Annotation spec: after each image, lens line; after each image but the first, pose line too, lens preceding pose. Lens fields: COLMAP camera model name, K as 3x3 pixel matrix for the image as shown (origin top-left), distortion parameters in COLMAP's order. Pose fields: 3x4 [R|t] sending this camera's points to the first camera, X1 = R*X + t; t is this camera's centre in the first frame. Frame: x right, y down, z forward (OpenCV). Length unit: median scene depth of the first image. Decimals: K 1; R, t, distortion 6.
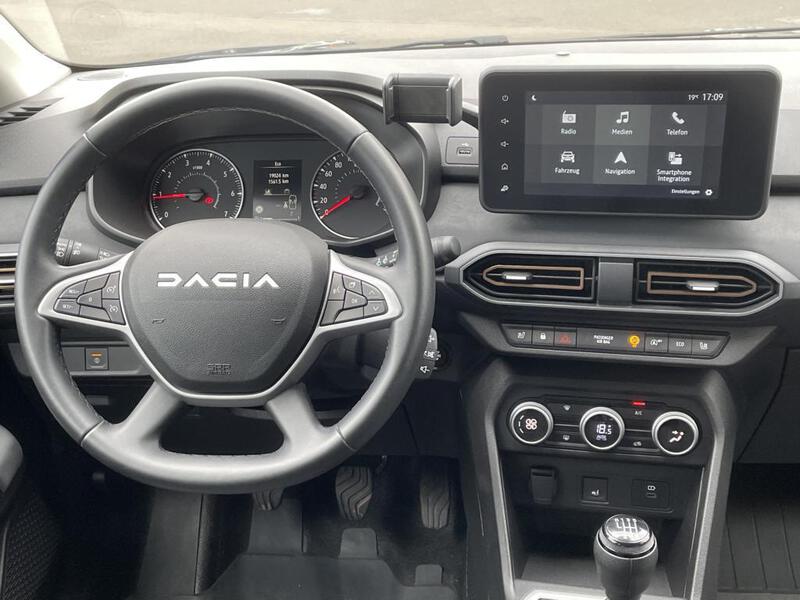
lens RADIAL K [[953.7, 0, 400.0], [0, 953.7, 300.0], [0, 0, 1]] dist [0.152683, -0.347080]
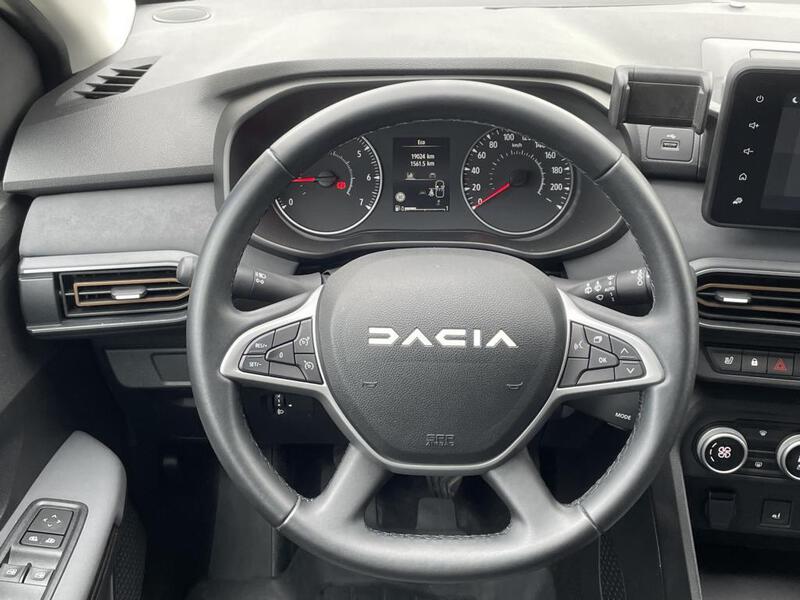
lens RADIAL K [[953.7, 0, 400.0], [0, 953.7, 300.0], [0, 0, 1]] dist [0.152683, -0.347080]
pose [[0.996469, -0.003144, 0.083908, -0.271262], [-0.009170, 0.989248, 0.145959, -0.158371], [-0.083465, -0.146213, 0.985726, 0.177257]]
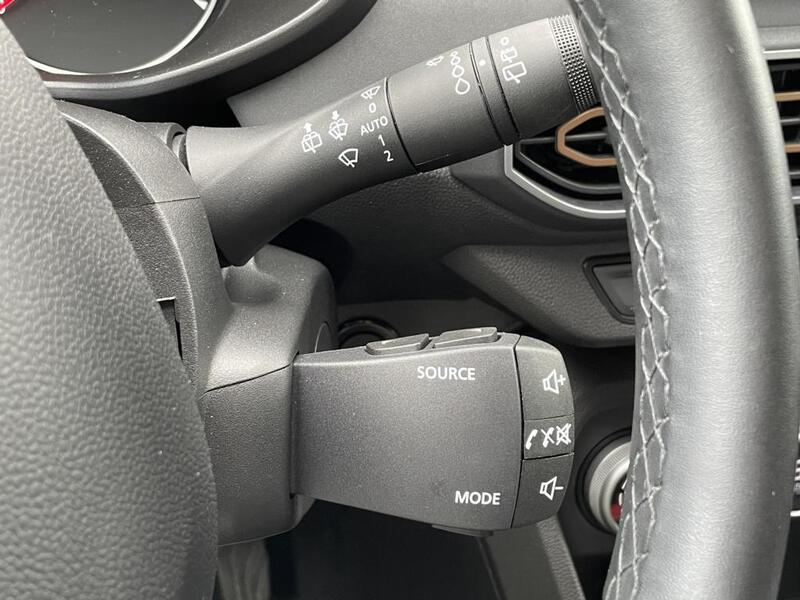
lens RADIAL K [[953.7, 0, 400.0], [0, 953.7, 300.0], [0, 0, 1]] dist [0.152683, -0.347080]
pose [[0.908614, -0.177185, 0.378188, -0.115244], [0.127313, 0.979953, 0.153242, -0.033281], [-0.397759, -0.091090, 0.912957, 0.764311]]
